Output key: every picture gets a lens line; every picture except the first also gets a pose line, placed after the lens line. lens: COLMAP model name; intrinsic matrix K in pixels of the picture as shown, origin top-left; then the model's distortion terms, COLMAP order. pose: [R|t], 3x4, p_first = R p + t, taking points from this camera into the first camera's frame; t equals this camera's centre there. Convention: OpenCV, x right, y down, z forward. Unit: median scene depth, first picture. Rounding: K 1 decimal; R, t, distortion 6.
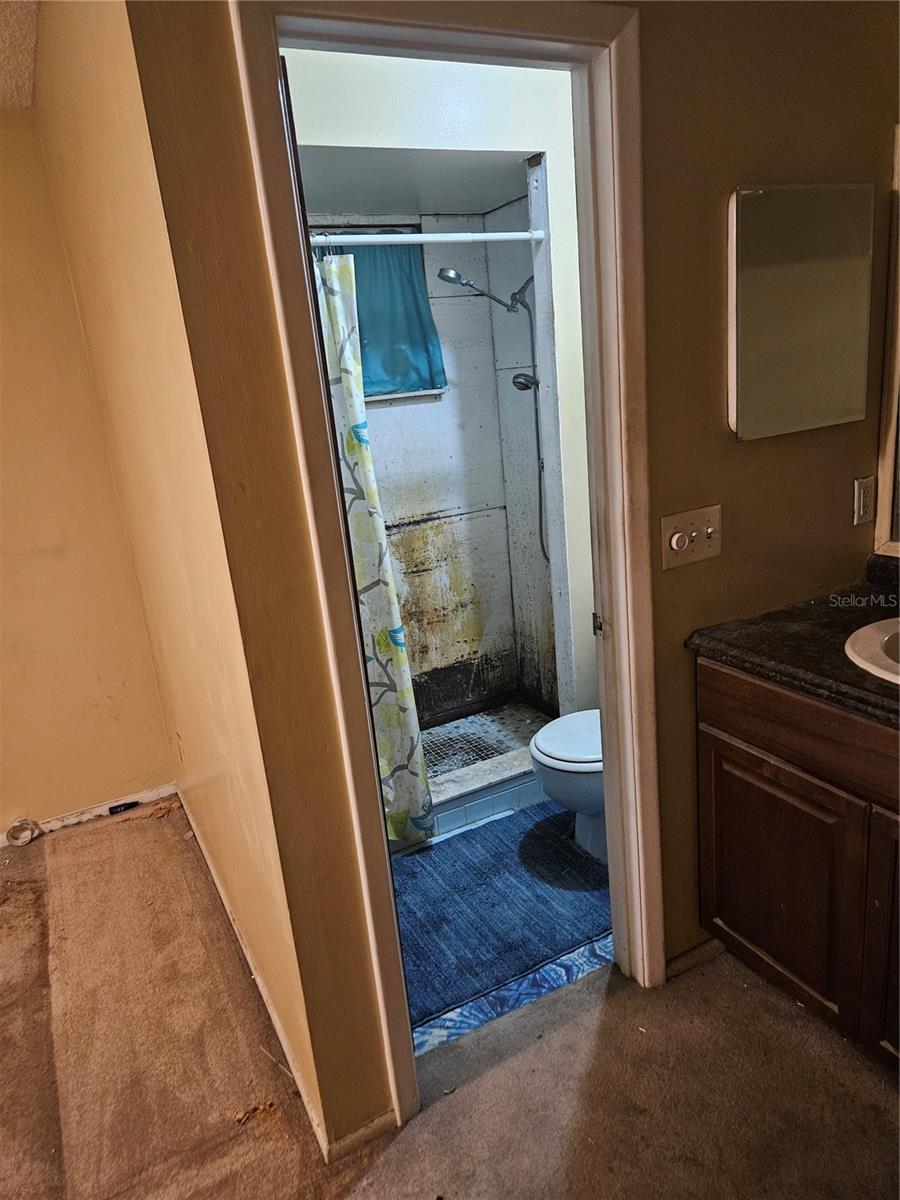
lens RADIAL K [[792.6, 0, 444.3], [0, 792.6, 592.4], [0, 0, 1]] dist [0.046250, -0.039469]
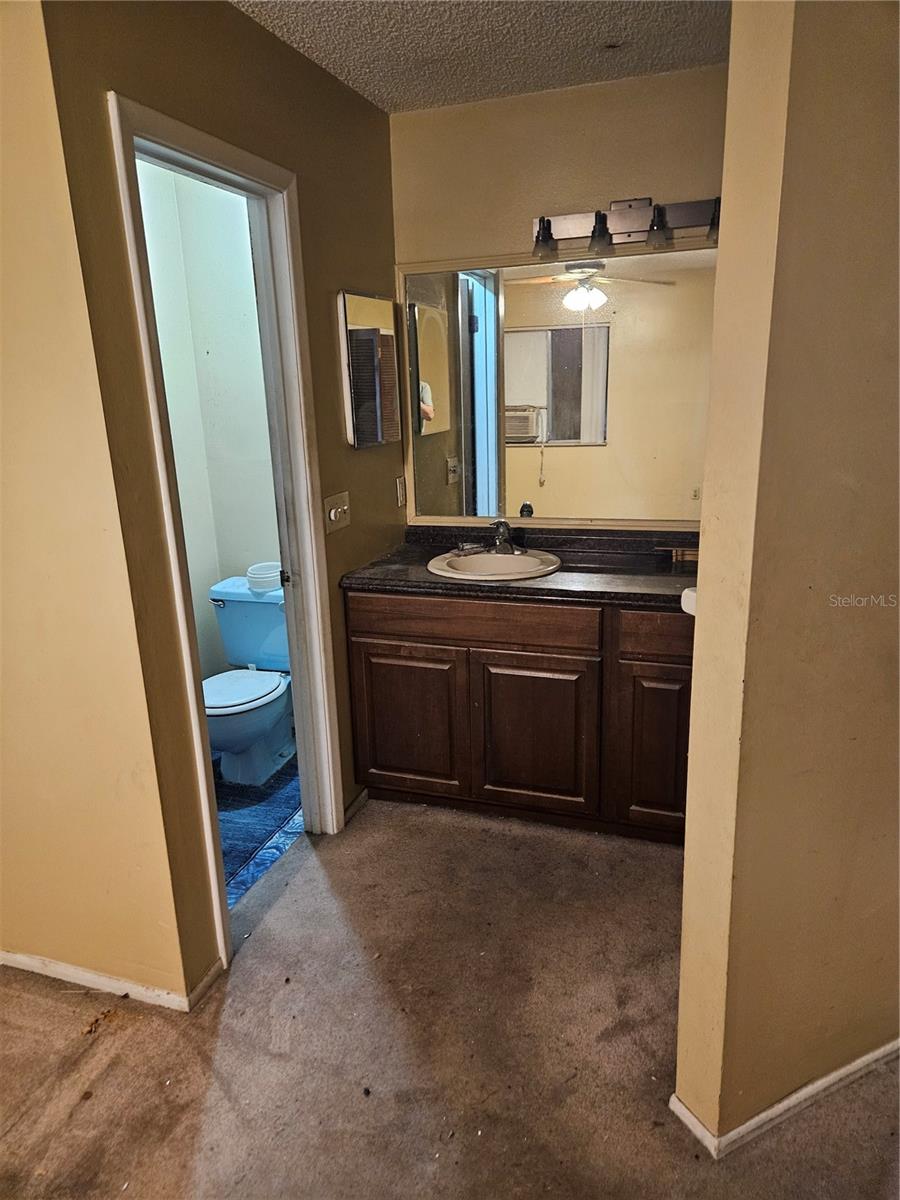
lens RADIAL K [[792.6, 0, 446.3], [0, 792.6, 598.1], [0, 0, 1]] dist [0.046250, -0.039469]
pose [[0.722169, -0.110725, 0.682797, -0.588266], [0.144920, 0.989417, 0.007172, 0.110841], [-0.676365, 0.093771, 0.730573, -0.229192]]
